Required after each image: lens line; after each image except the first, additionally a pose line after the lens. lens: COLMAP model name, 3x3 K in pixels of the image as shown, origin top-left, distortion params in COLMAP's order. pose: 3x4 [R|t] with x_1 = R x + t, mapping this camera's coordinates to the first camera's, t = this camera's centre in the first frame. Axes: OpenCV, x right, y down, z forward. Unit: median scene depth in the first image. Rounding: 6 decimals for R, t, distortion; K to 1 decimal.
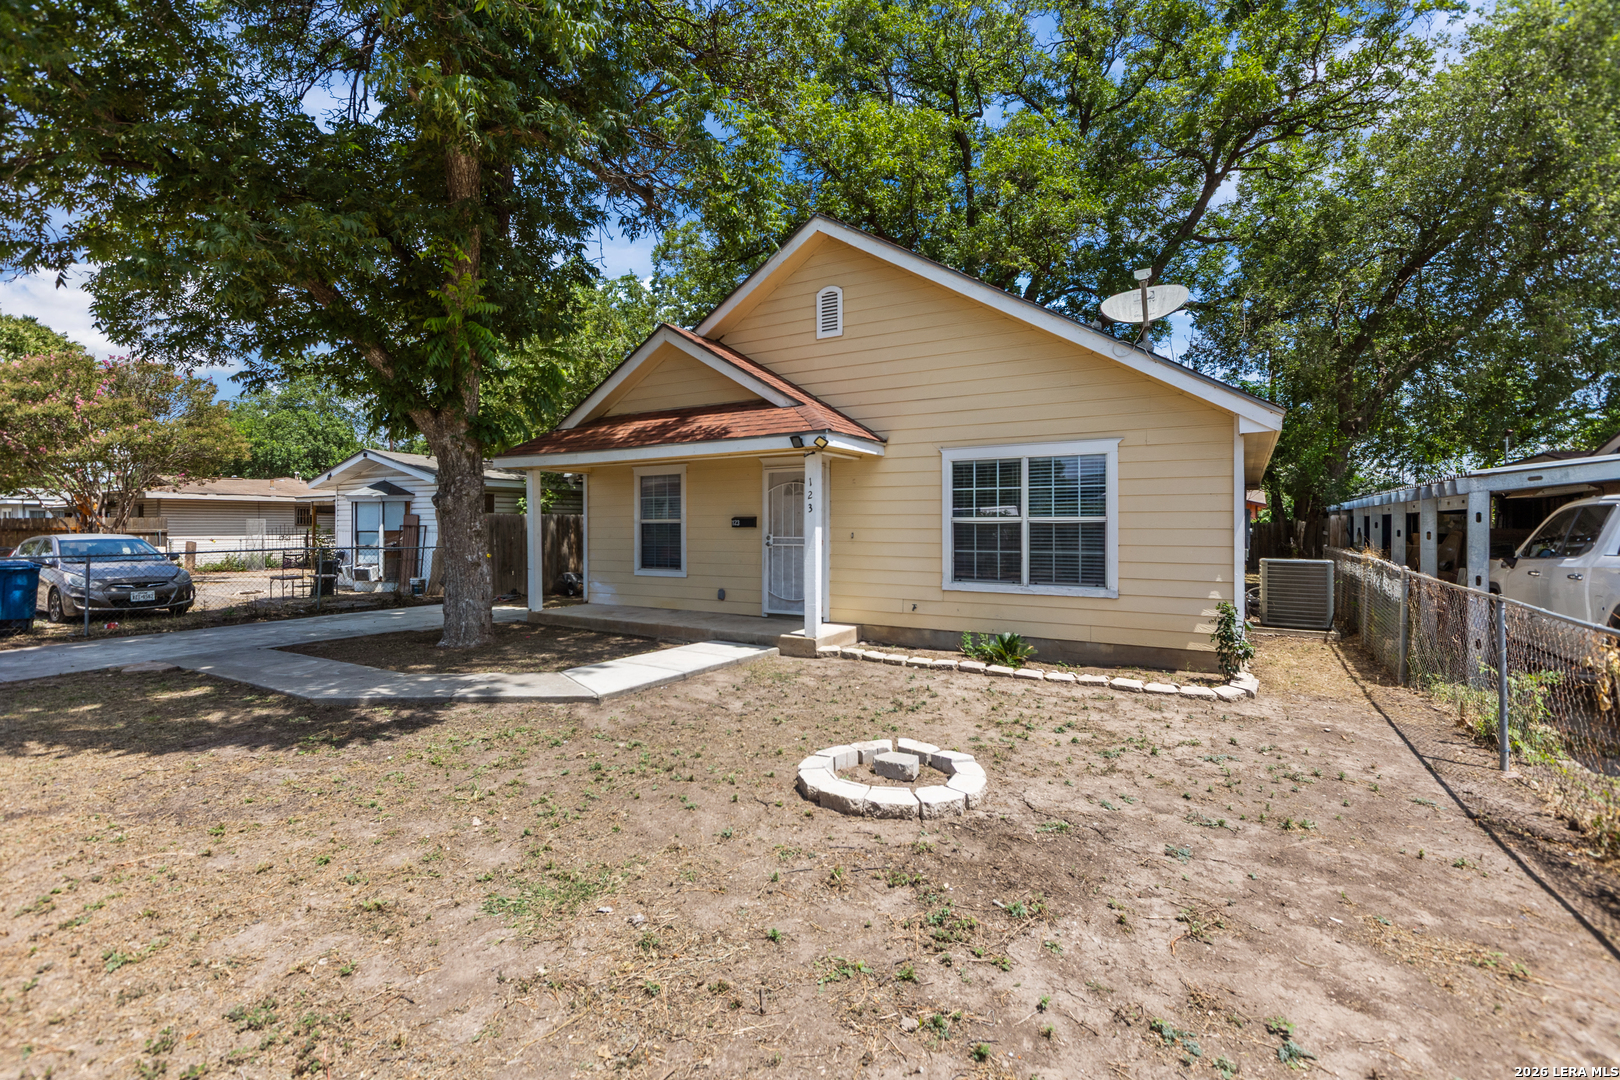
lens RADIAL K [[729.2, 0, 797.5], [0, 729.2, 523.2], [0, 0, 1]] dist [0.005775, 0.000196]
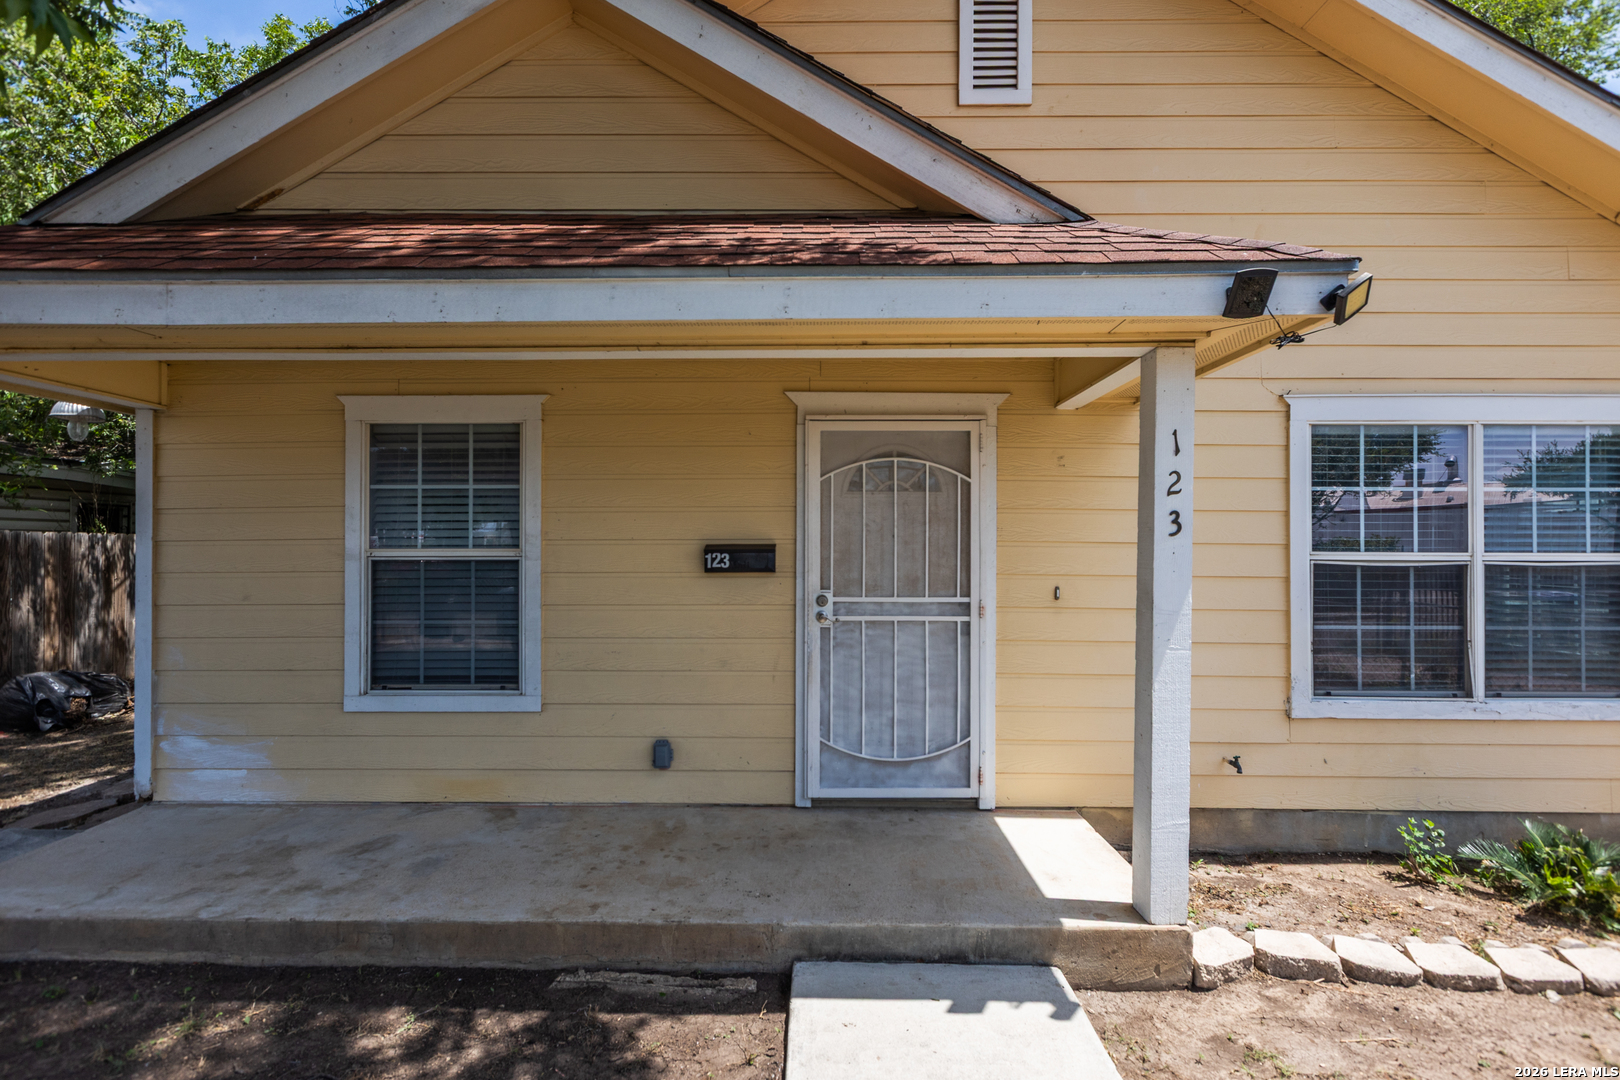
lens RADIAL K [[740.2, 0, 803.8], [0, 740.2, 535.7], [0, 0, 1]] dist [0.002073, 0.000170]
pose [[0.862012, 0.011186, 0.506764, -0.266728], [-0.005980, 0.999911, -0.011899, -0.009684], [-0.506853, 0.007227, 0.862002, 0.732585]]
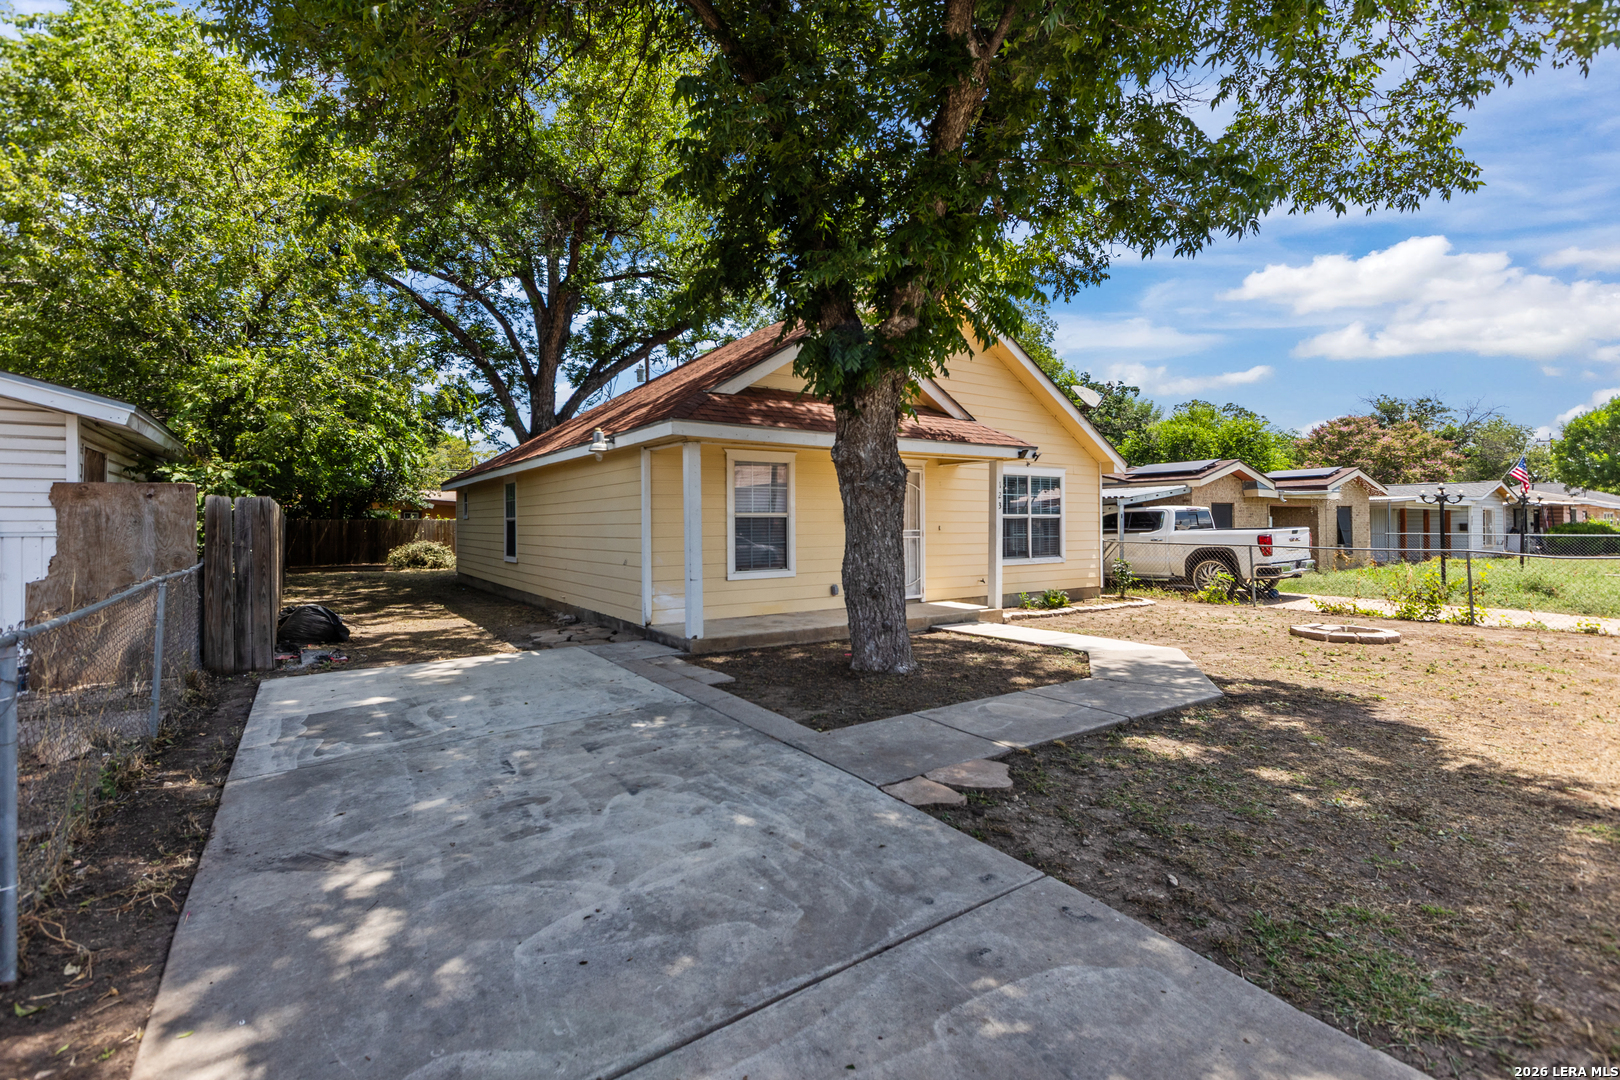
lens RADIAL K [[746.3, 0, 804.3], [0, 746.3, 497.7], [0, 0, 1]] dist [-0.000159, -0.000090]
pose [[0.410940, 0.029684, 0.911179, -1.188443], [0.001685, 0.999443, -0.033319, 0.008267], [-0.911661, 0.015227, 0.410661, 0.711410]]
